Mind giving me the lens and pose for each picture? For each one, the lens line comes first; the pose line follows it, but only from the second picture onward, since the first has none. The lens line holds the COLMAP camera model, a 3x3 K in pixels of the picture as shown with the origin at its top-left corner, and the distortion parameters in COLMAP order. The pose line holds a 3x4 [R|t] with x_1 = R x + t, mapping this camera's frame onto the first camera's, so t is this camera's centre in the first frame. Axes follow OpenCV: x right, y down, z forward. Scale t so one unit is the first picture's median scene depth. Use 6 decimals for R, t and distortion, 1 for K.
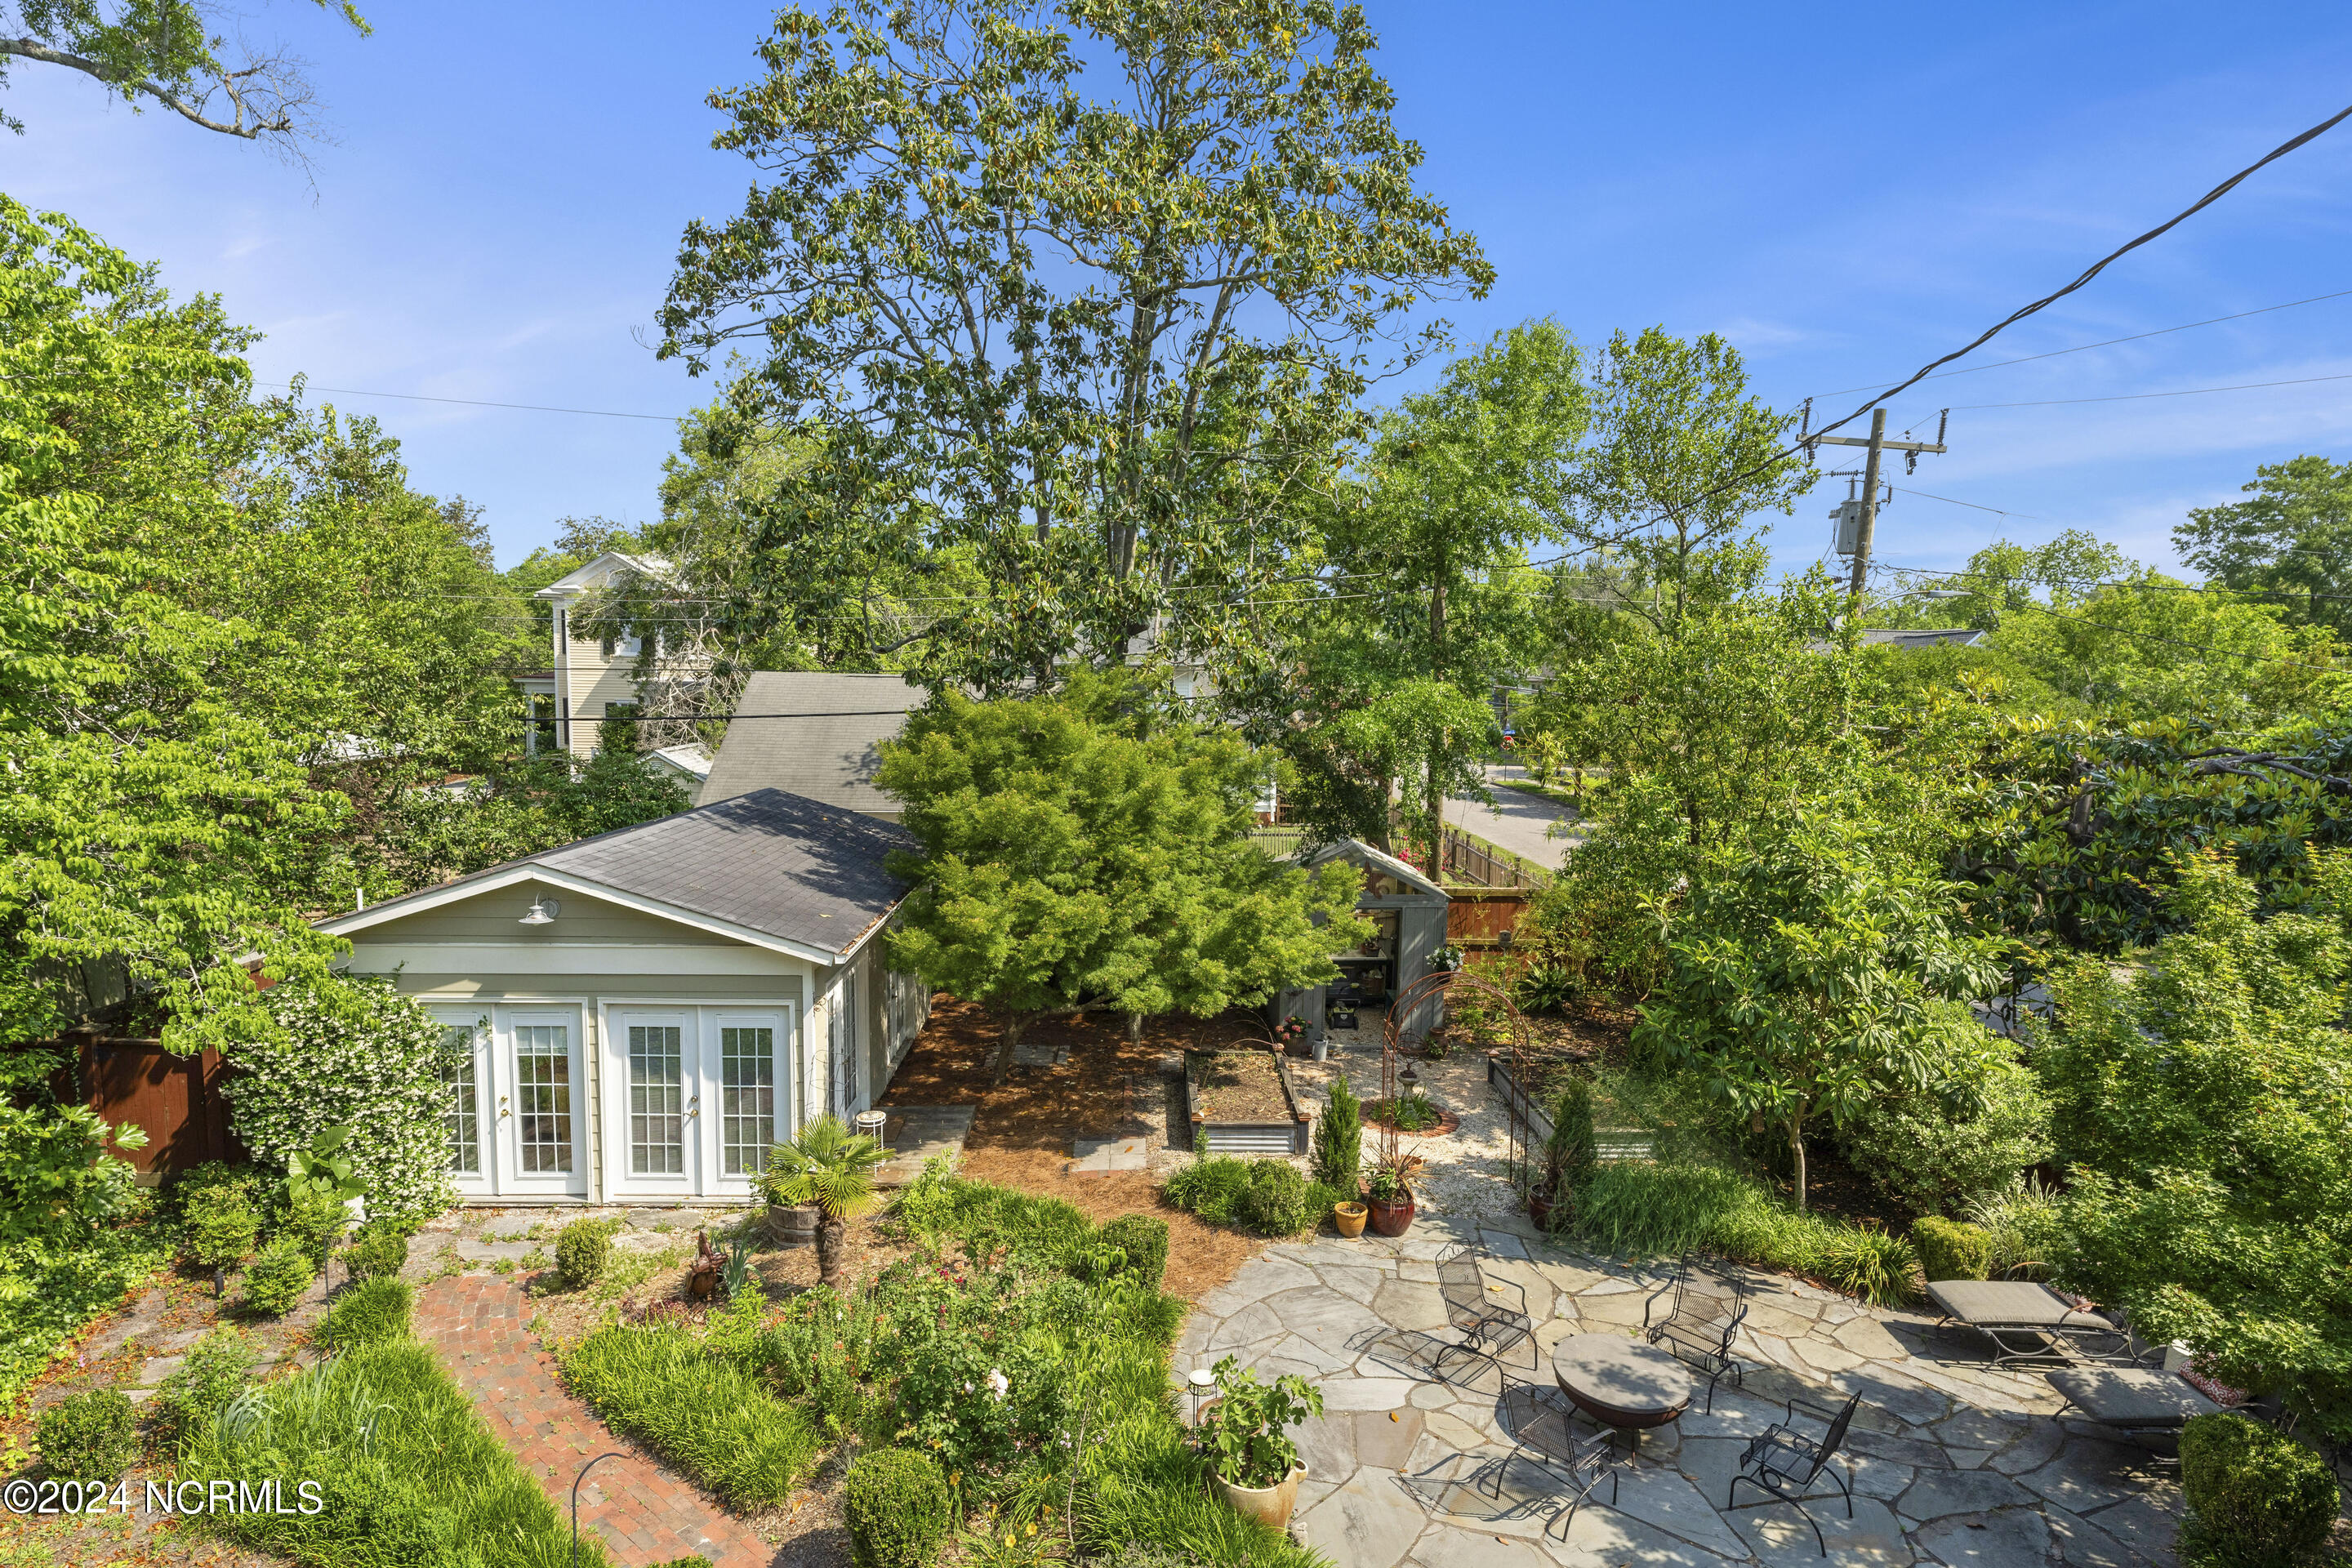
lens RADIAL K [[1193.4, 0, 1175.5], [0, 1193.4, 787.3], [0, 0, 1]] dist [-0.001113, -0.001223]
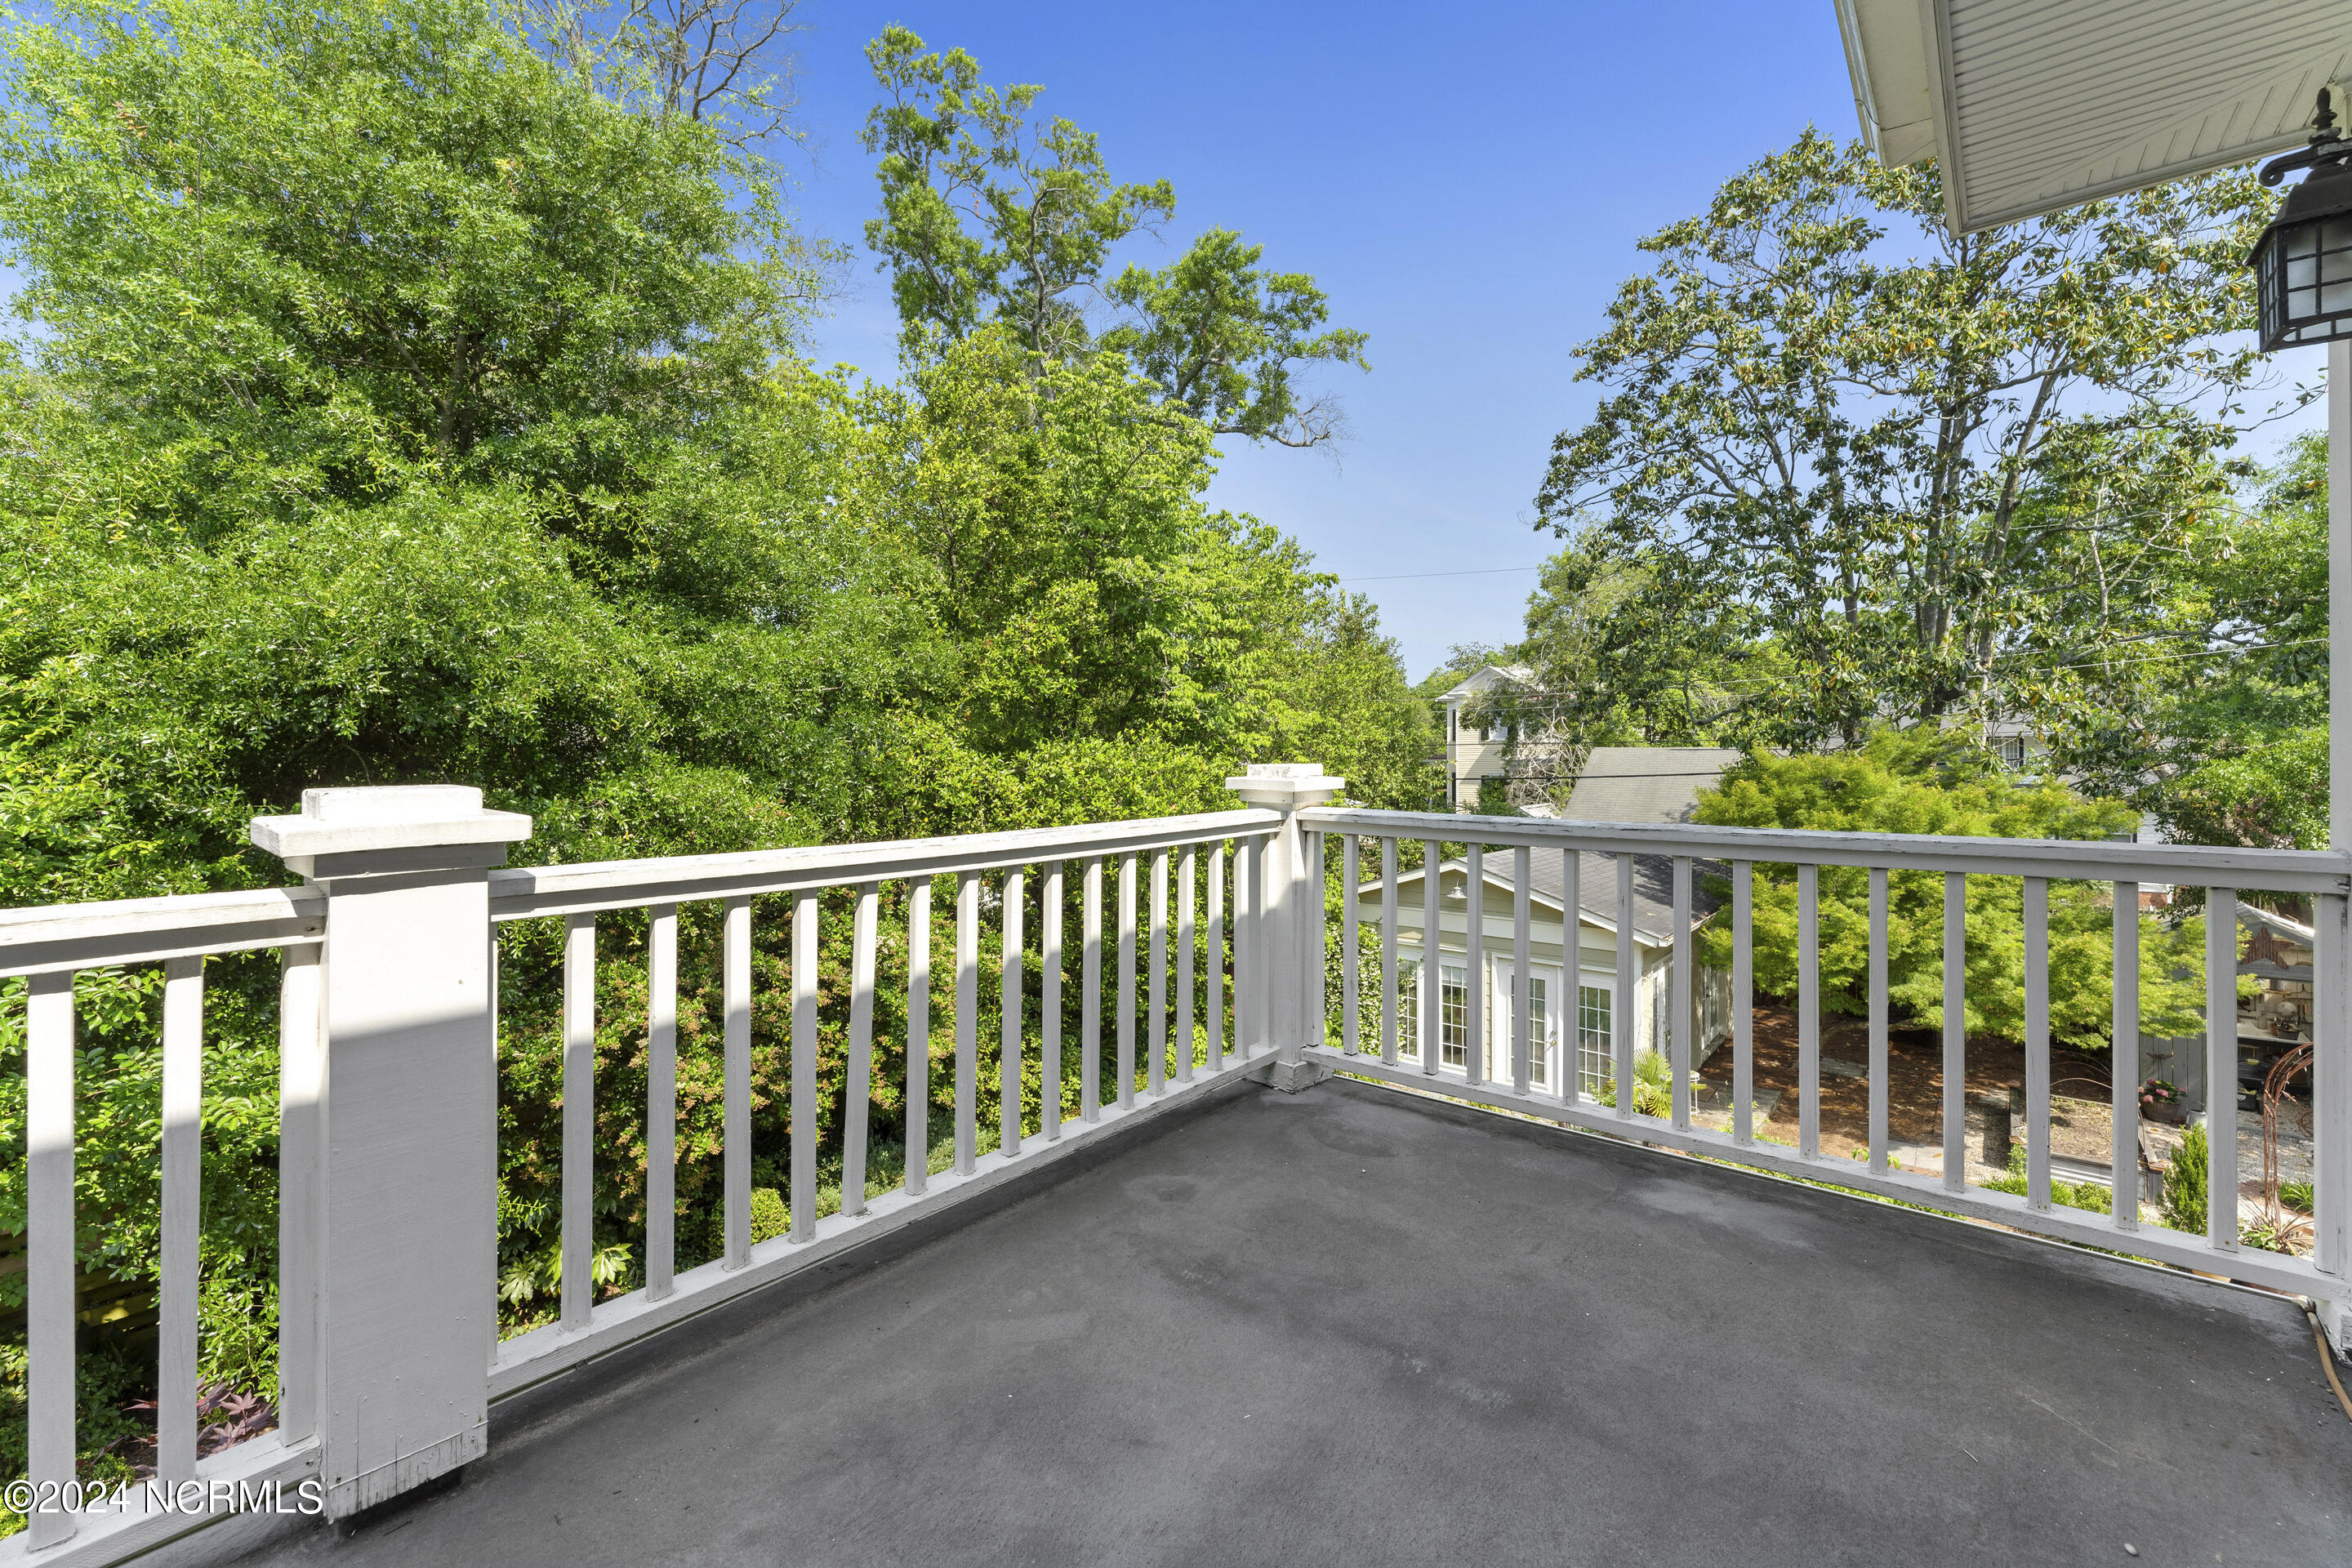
lens RADIAL K [[965.6, 0, 1197.1], [0, 965.6, 751.2], [0, 0, 1]] dist [-0.008505, -0.000190]
pose [[0.749321, -0.017906, -0.661965, 0.038839], [-0.049775, 0.995284, -0.083265, 0.033966], [0.660333, 0.095341, 0.744896, -0.143957]]
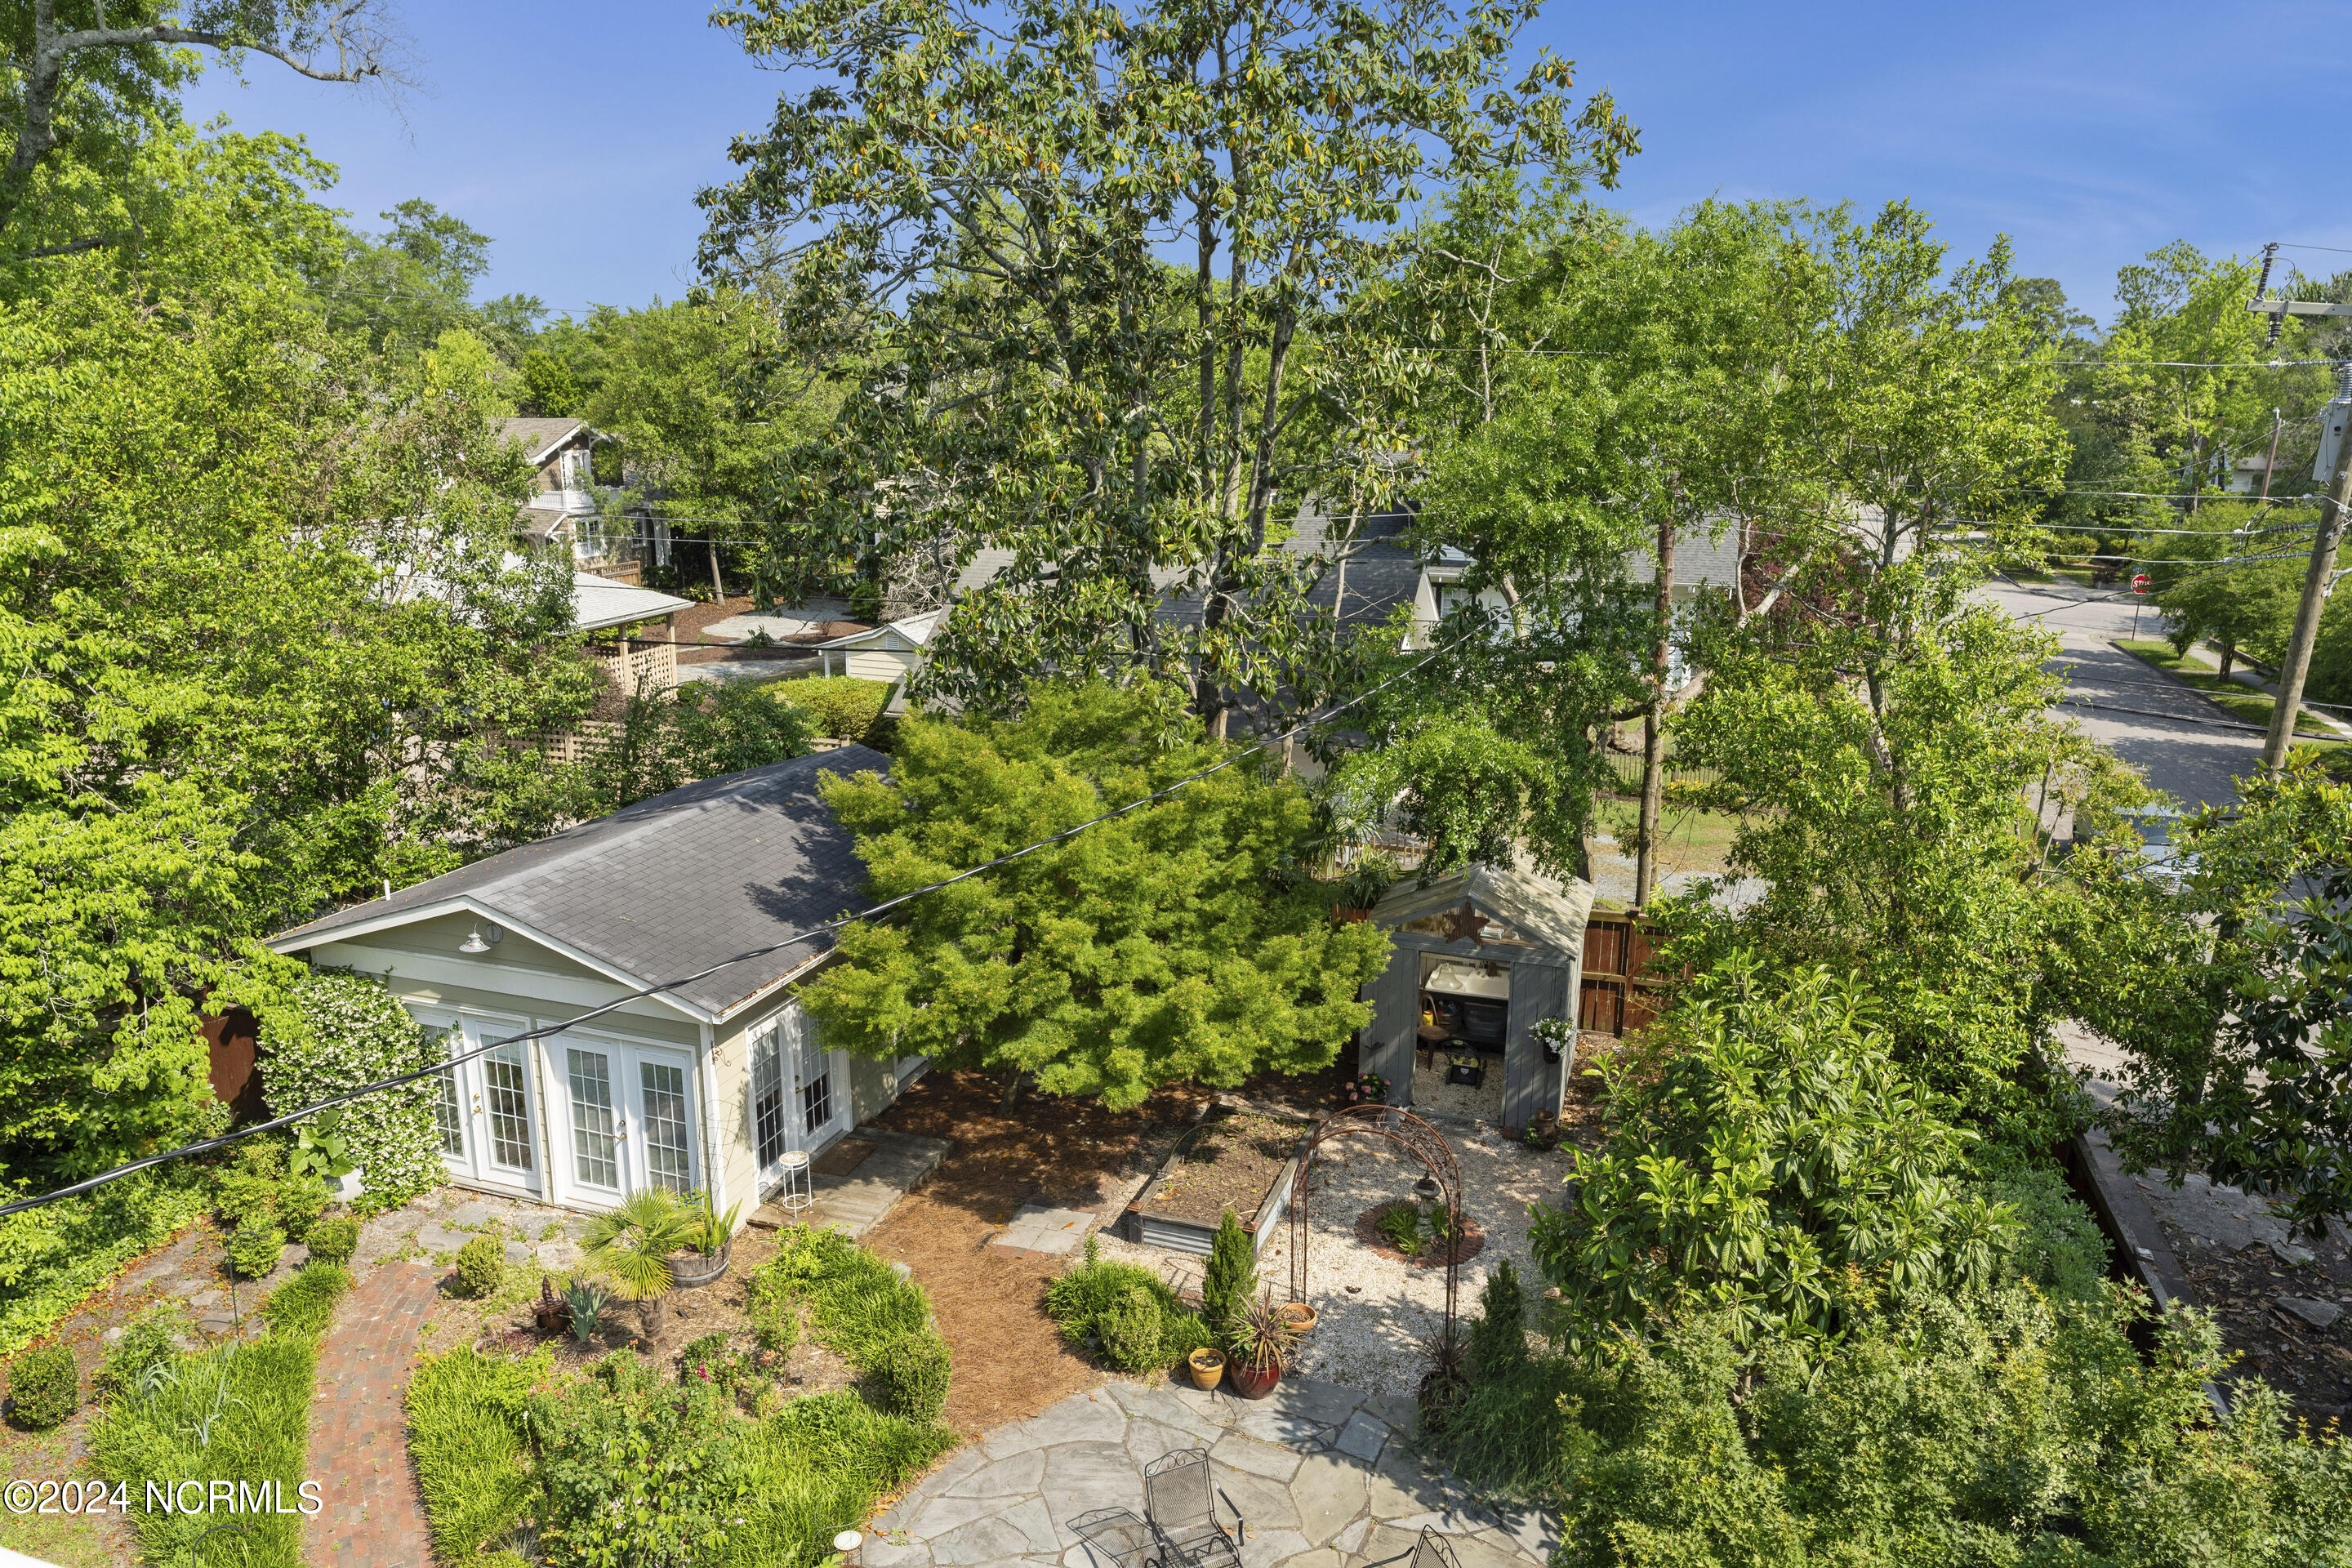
lens RADIAL K [[1518.6, 0, 1194.8], [0, 1518.6, 779.9], [0, 0, 1]] dist [0.002194, -0.003789]
pose [[0.936723, 0.079411, -0.340945, 0.390239], [-0.030255, 0.988652, 0.147147, -0.193821], [0.348761, -0.127520, 0.928496, -0.005572]]
